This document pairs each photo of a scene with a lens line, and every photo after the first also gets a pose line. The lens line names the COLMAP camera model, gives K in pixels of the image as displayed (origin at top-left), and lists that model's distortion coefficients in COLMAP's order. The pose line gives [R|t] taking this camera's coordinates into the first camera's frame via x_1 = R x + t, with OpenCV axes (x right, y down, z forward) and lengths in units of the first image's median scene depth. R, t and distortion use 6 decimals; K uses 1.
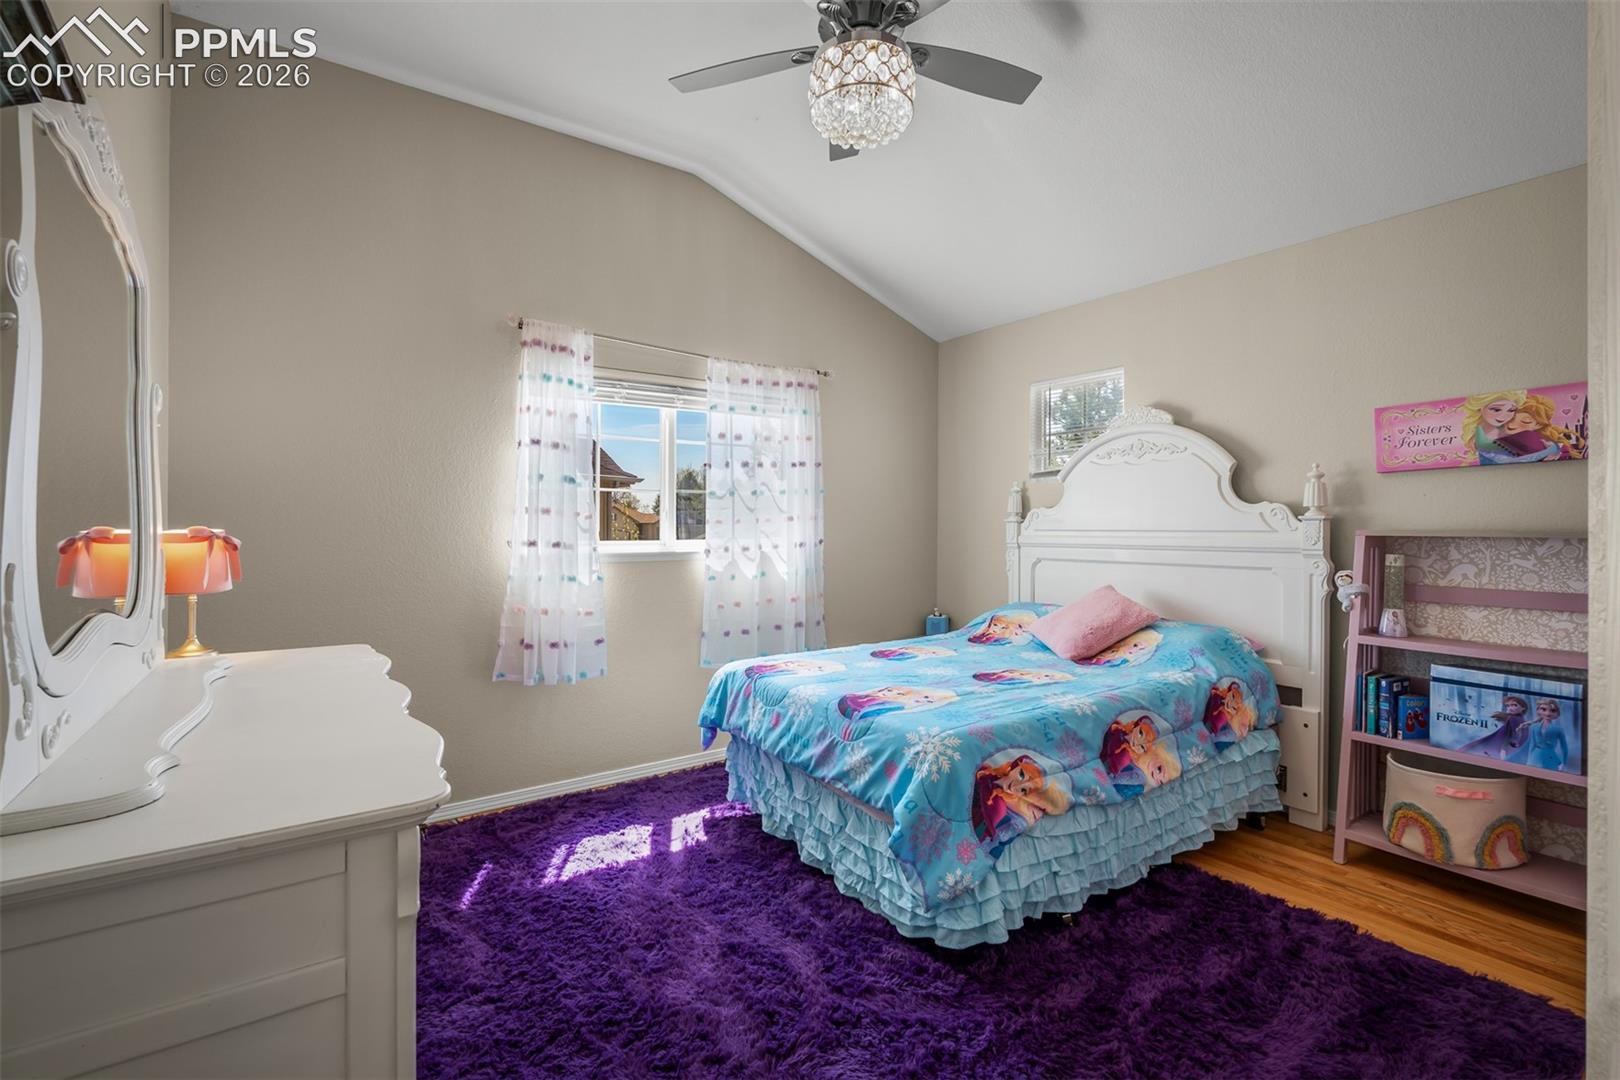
lens RADIAL K [[736.6, 0, 814.2], [0, 736.6, 524.8], [0, 0, 1]] dist [-0.000589, -0.000271]
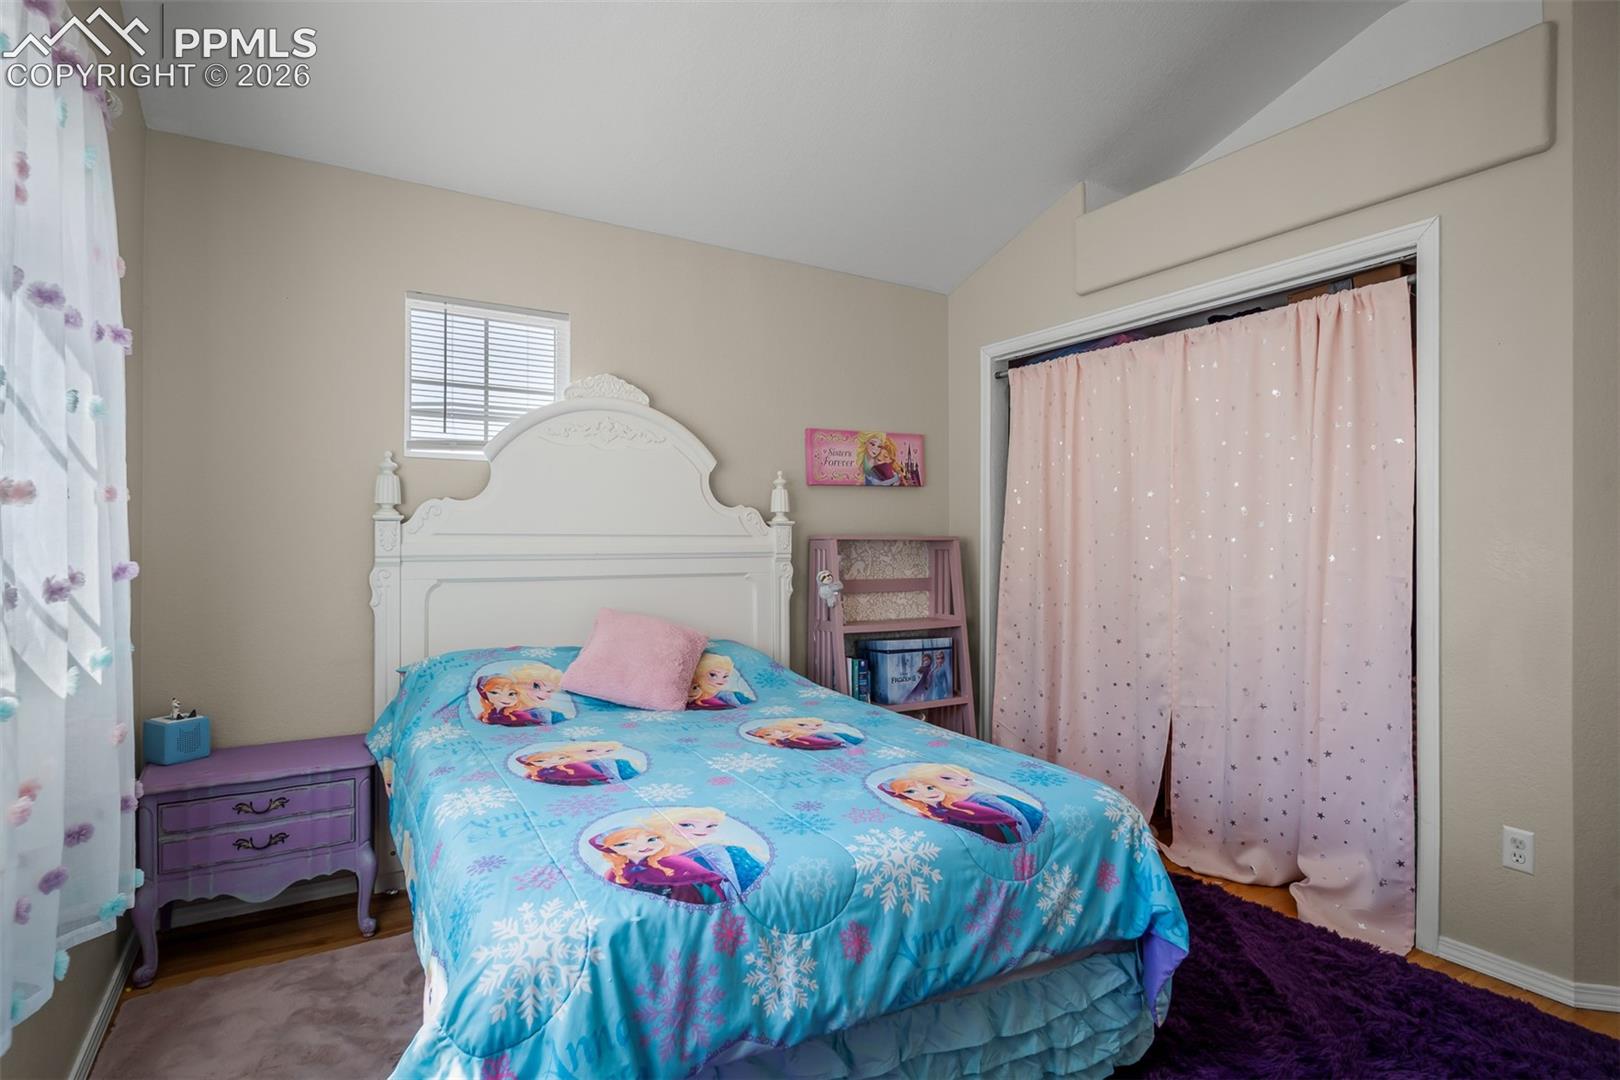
lens RADIAL K [[819.6, 0, 810.0], [0, 819.6, 540.0], [0, 0, 1]] dist [-0.001023, -0.000098]
pose [[0.086973, -0.000745, 0.996210, -0.575670], [-0.005150, 0.999986, 0.001197, 0.015612], [-0.996197, -0.005234, 0.086968, 1.012254]]
